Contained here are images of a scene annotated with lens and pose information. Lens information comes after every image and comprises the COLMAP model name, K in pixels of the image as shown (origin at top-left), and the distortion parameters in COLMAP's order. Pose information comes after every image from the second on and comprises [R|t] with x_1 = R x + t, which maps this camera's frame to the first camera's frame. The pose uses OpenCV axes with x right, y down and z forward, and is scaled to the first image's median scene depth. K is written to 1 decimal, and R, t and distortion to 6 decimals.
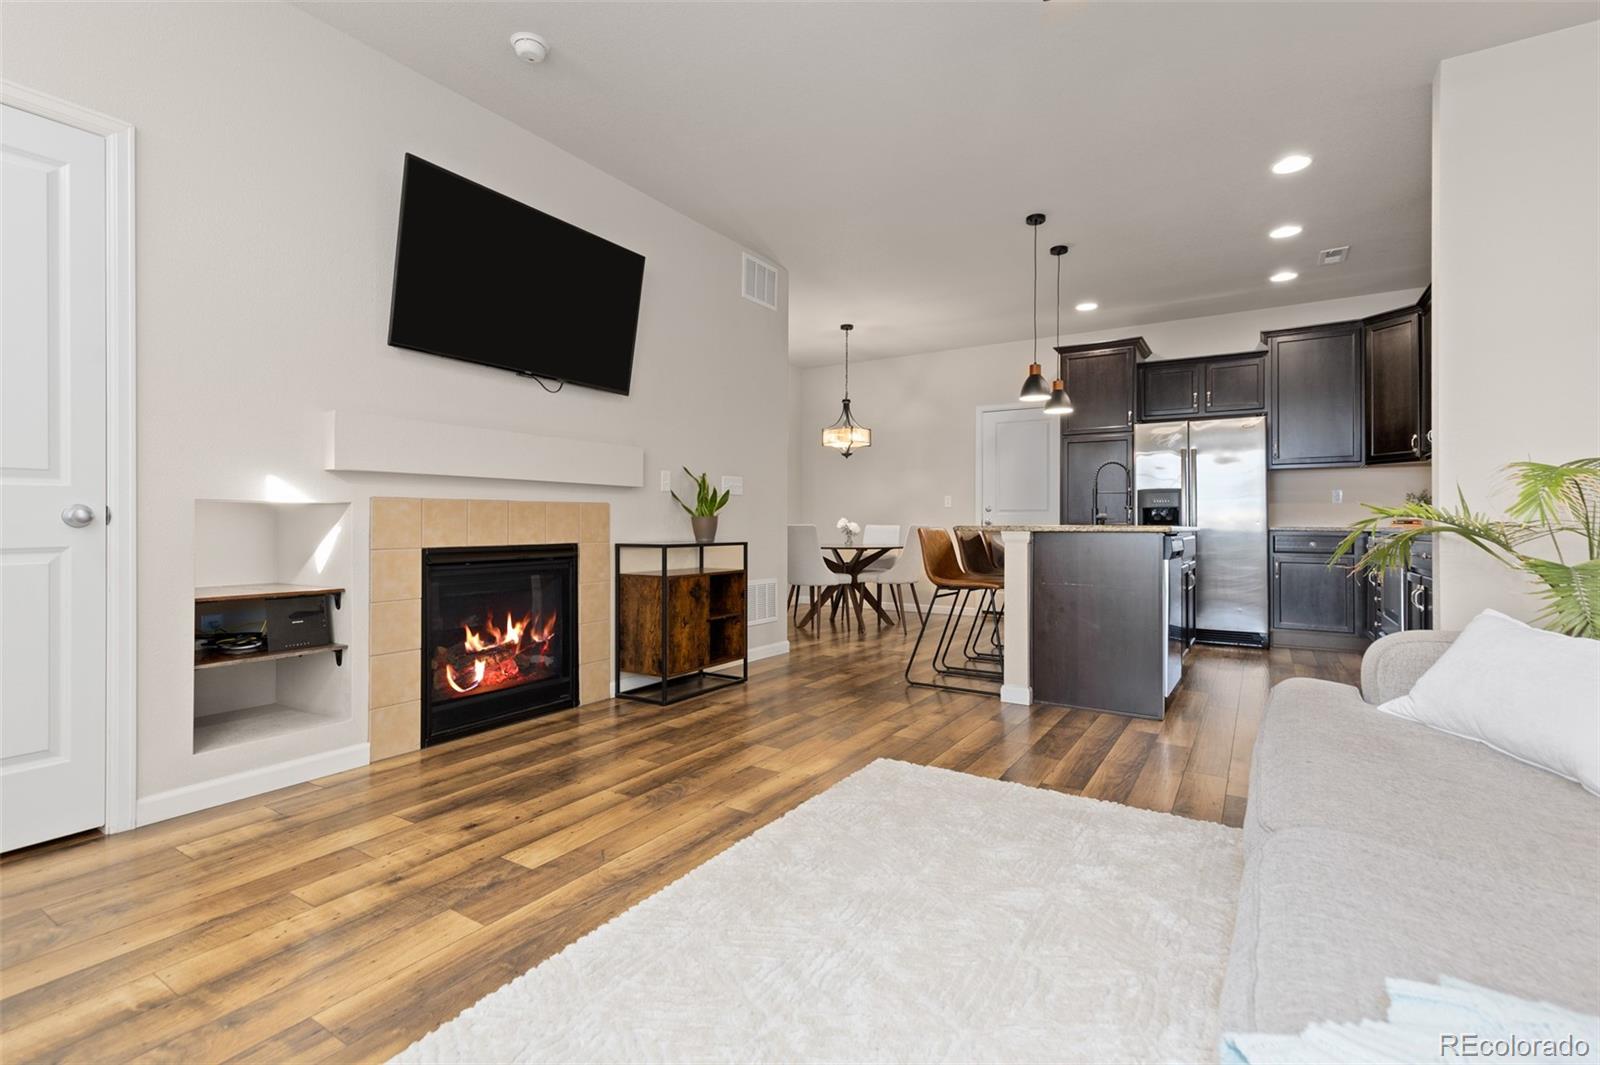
lens RADIAL K [[729.9, 0, 790.2], [0, 729.9, 515.9], [0, 0, 1]] dist [0.005828, -0.000968]
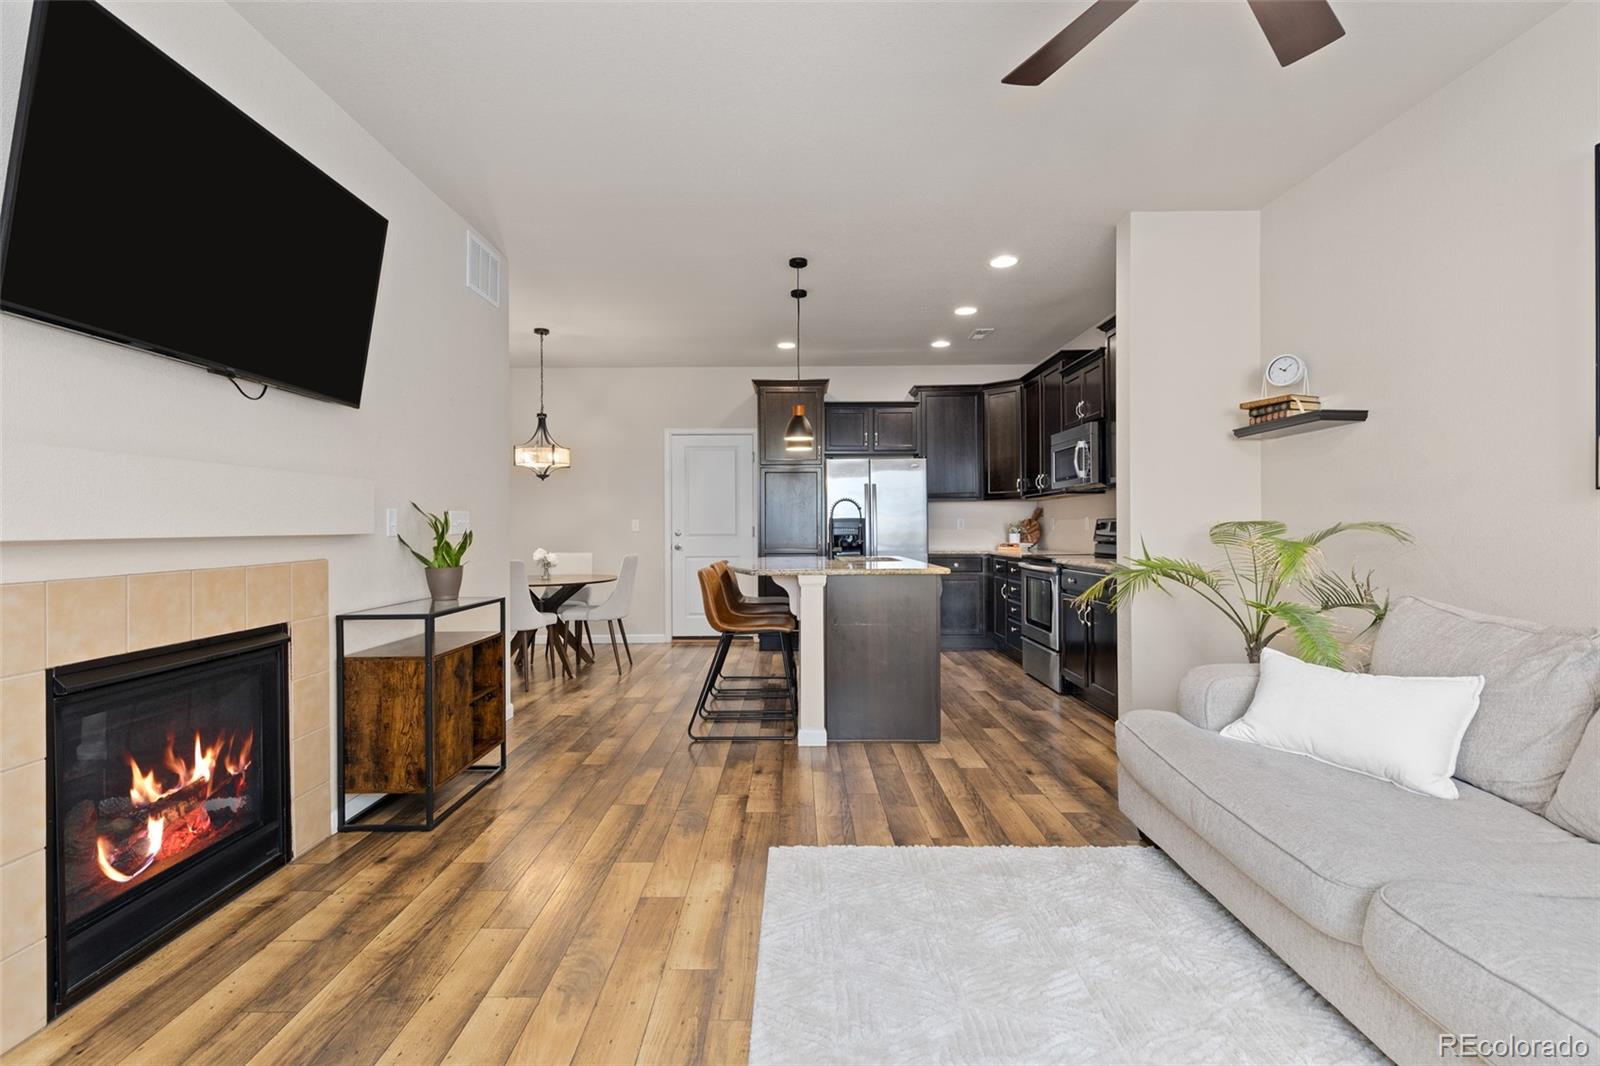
lens RADIAL K [[729.9, 0, 788.5], [0, 729.9, 522.7], [0, 0, 1]] dist [0.005828, -0.000968]
pose [[0.845053, -0.004766, 0.534662, -0.293418], [0.002325, 0.999984, 0.005238, -0.064773], [-0.534678, -0.003183, 0.845050, 0.194529]]
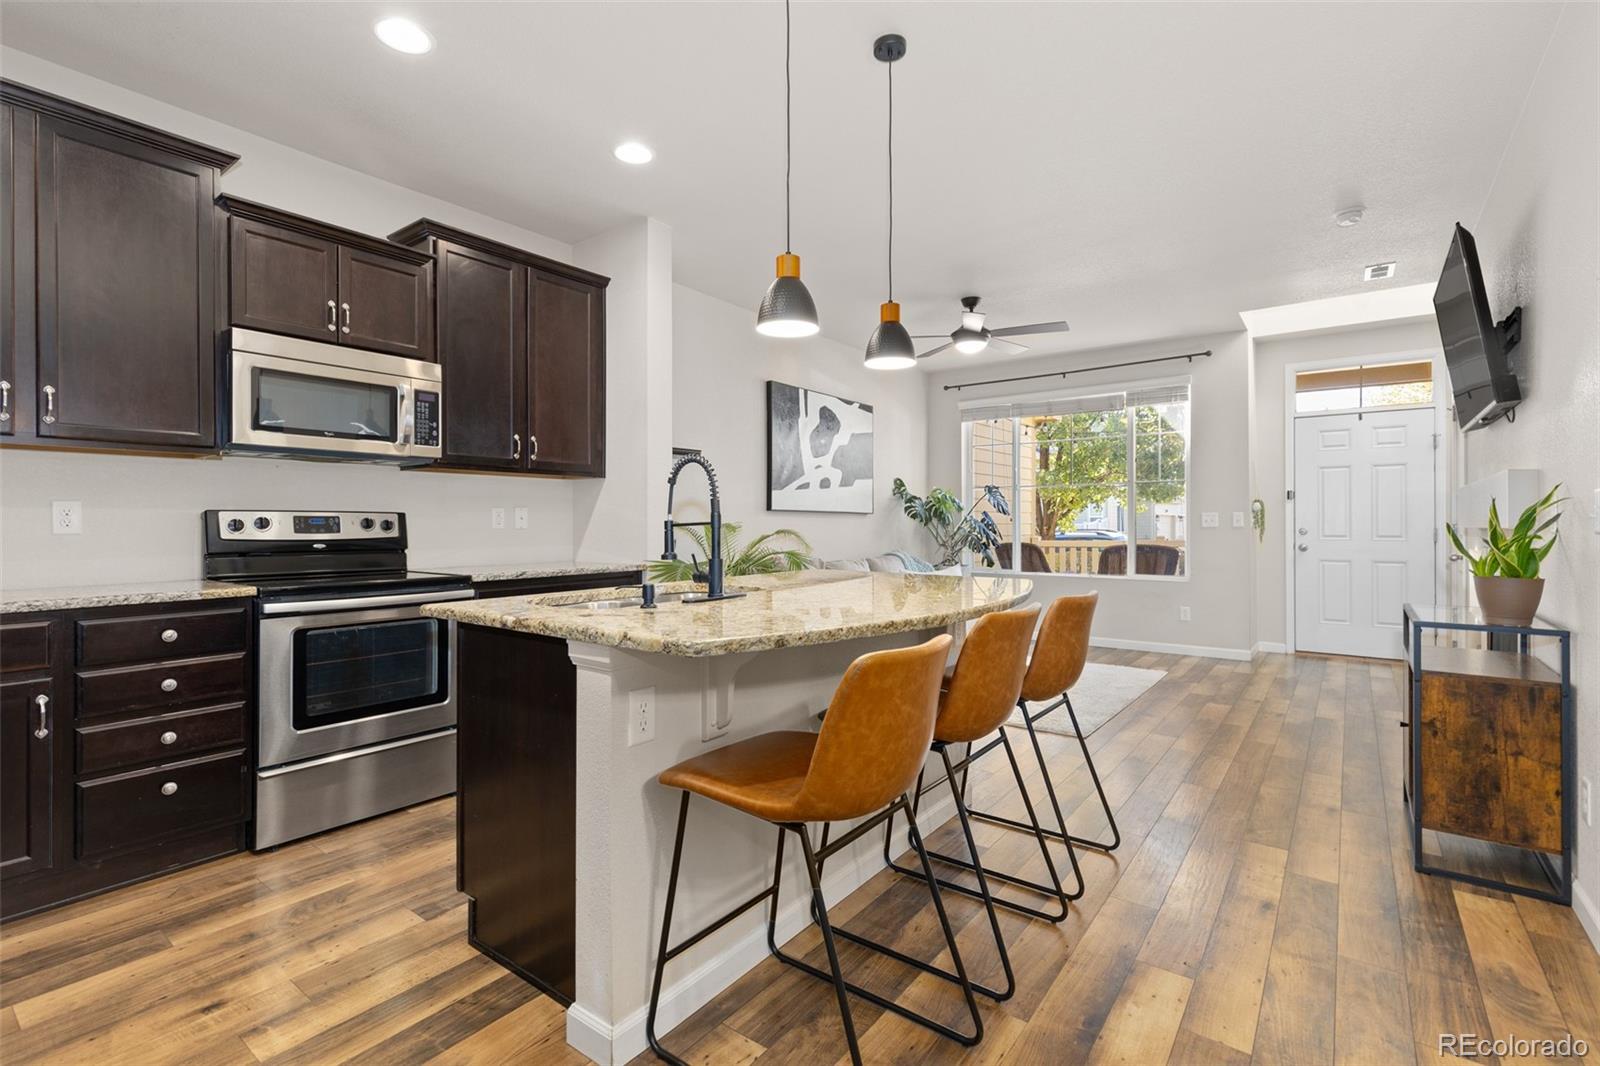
lens RADIAL K [[729.9, 0, 793.4], [0, 729.9, 508.7], [0, 0, 1]] dist [0.005828, -0.000968]
pose [[-0.997111, -0.002398, 0.075918, 0.484886], [-0.004787, 0.999498, -0.031311, -0.039187], [-0.075805, -0.031584, -0.996622, 2.082889]]
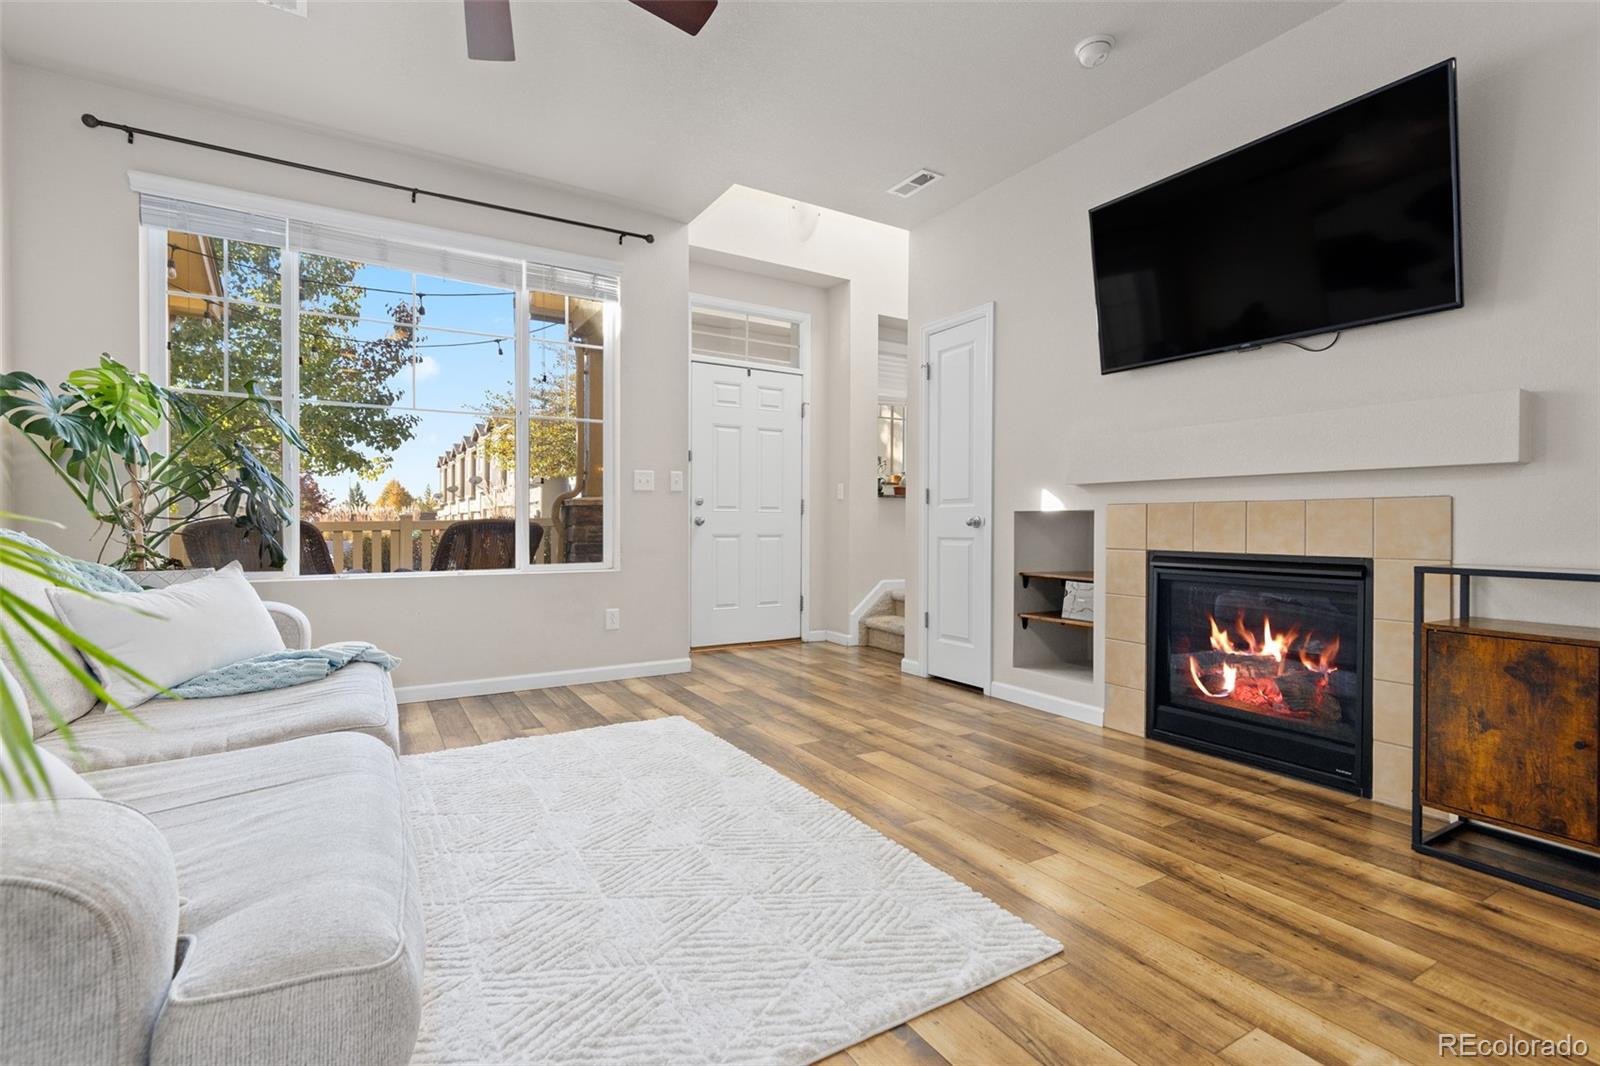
lens RADIAL K [[729.9, 0, 796.9], [0, 729.9, 528.1], [0, 0, 1]] dist [0.005828, -0.000968]
pose [[-0.436803, 0.000131, -0.899557, 0.618207], [-0.000958, 0.999999, 0.000611, 0.010994], [0.899557, 0.001129, -0.436802, 0.918479]]
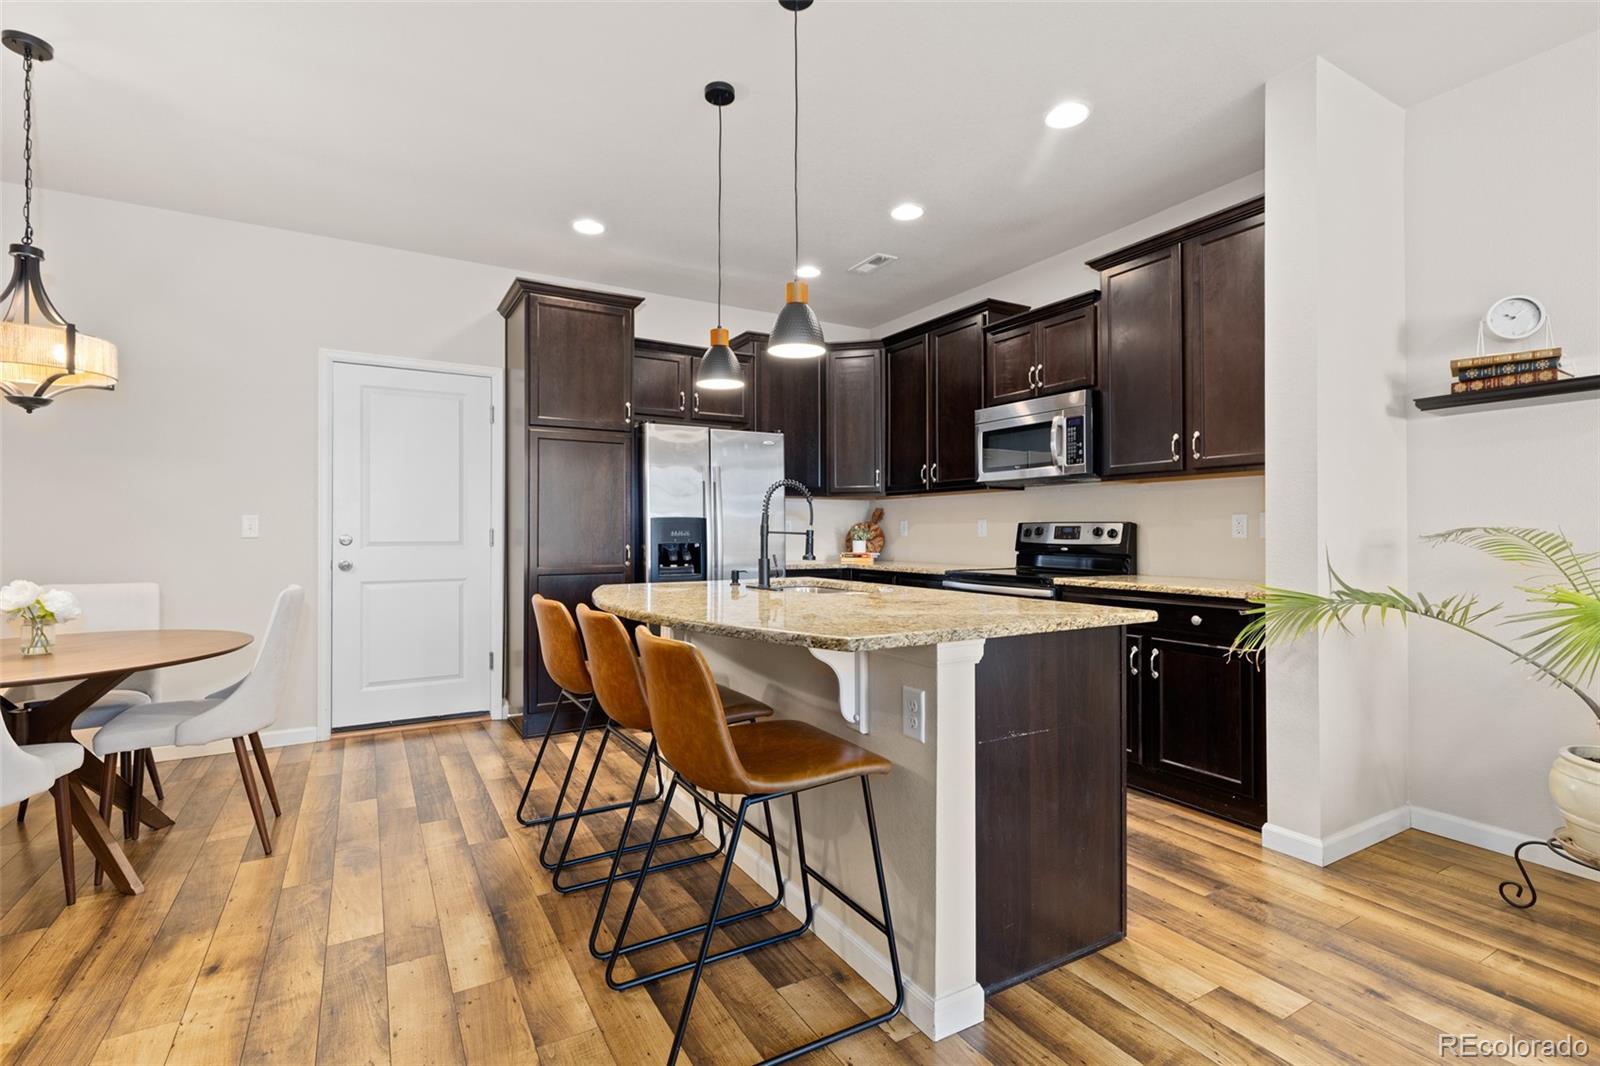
lens RADIAL K [[729.9, 0, 788.2], [0, 729.9, 528.7], [0, 0, 1]] dist [0.005828, -0.000968]
pose [[0.455619, -0.000828, 0.890175, -0.149299], [-0.008944, 0.999945, 0.005508, -0.055070], [-0.890130, -0.010472, 0.455586, 1.027834]]
